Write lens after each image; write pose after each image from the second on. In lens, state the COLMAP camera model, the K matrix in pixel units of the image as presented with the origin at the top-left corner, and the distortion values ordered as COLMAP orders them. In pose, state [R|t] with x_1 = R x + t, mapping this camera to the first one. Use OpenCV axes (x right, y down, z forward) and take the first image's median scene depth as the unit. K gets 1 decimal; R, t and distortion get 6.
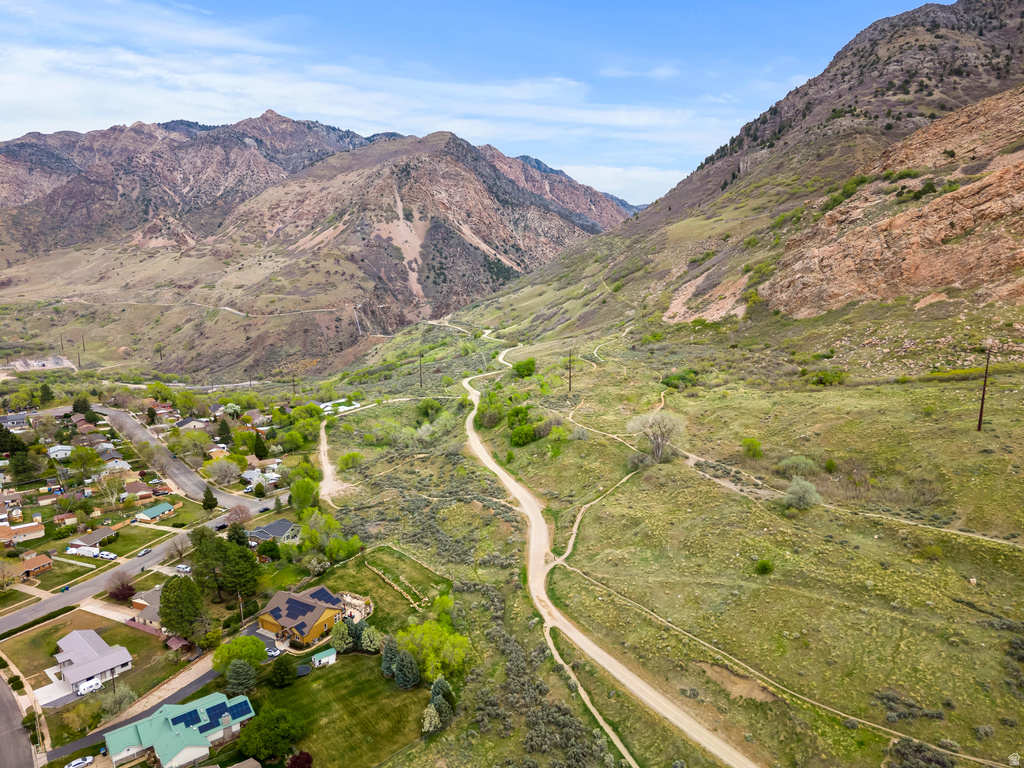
lens RADIAL K [[689.7, 0, 512.0], [0, 689.7, 384.0], [0, 0, 1]] dist [0.031415, -0.019273]
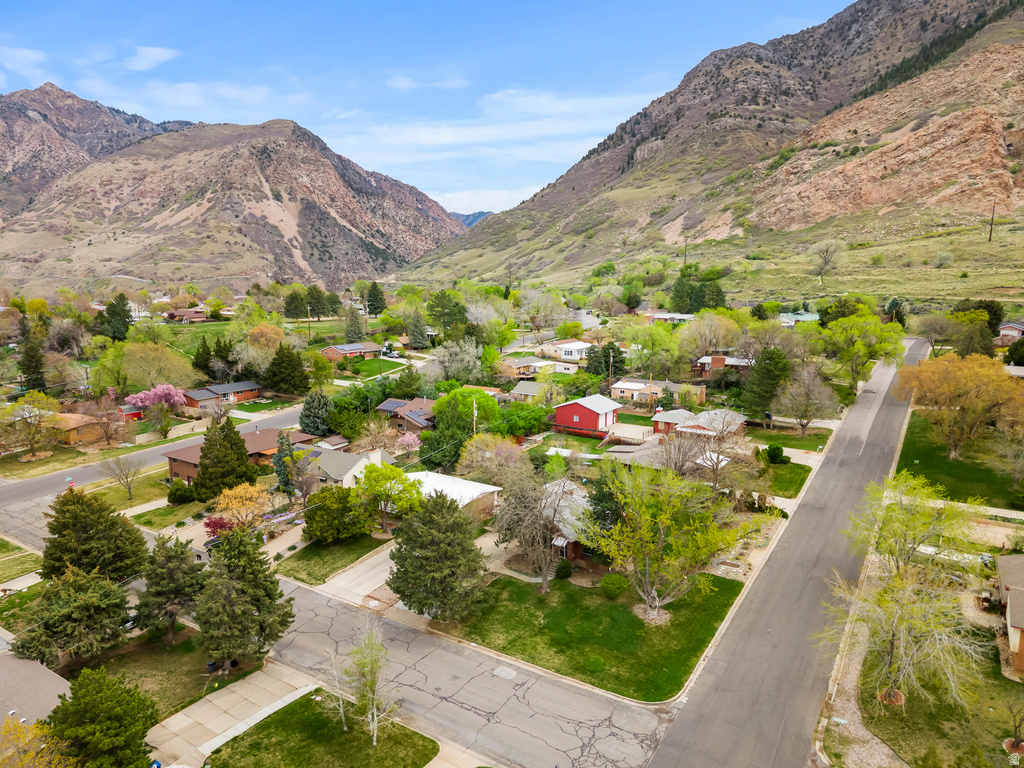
lens RADIAL K [[682.4, 0, 512.0], [0, 682.4, 384.0], [0, 0, 1]] dist [0.017030, -0.000436]
pose [[0.950841, -0.038279, 0.307305, -0.157026], [0.042074, 0.999098, -0.005731, 0.054894], [-0.306808, 0.018379, 0.951594, -0.052600]]
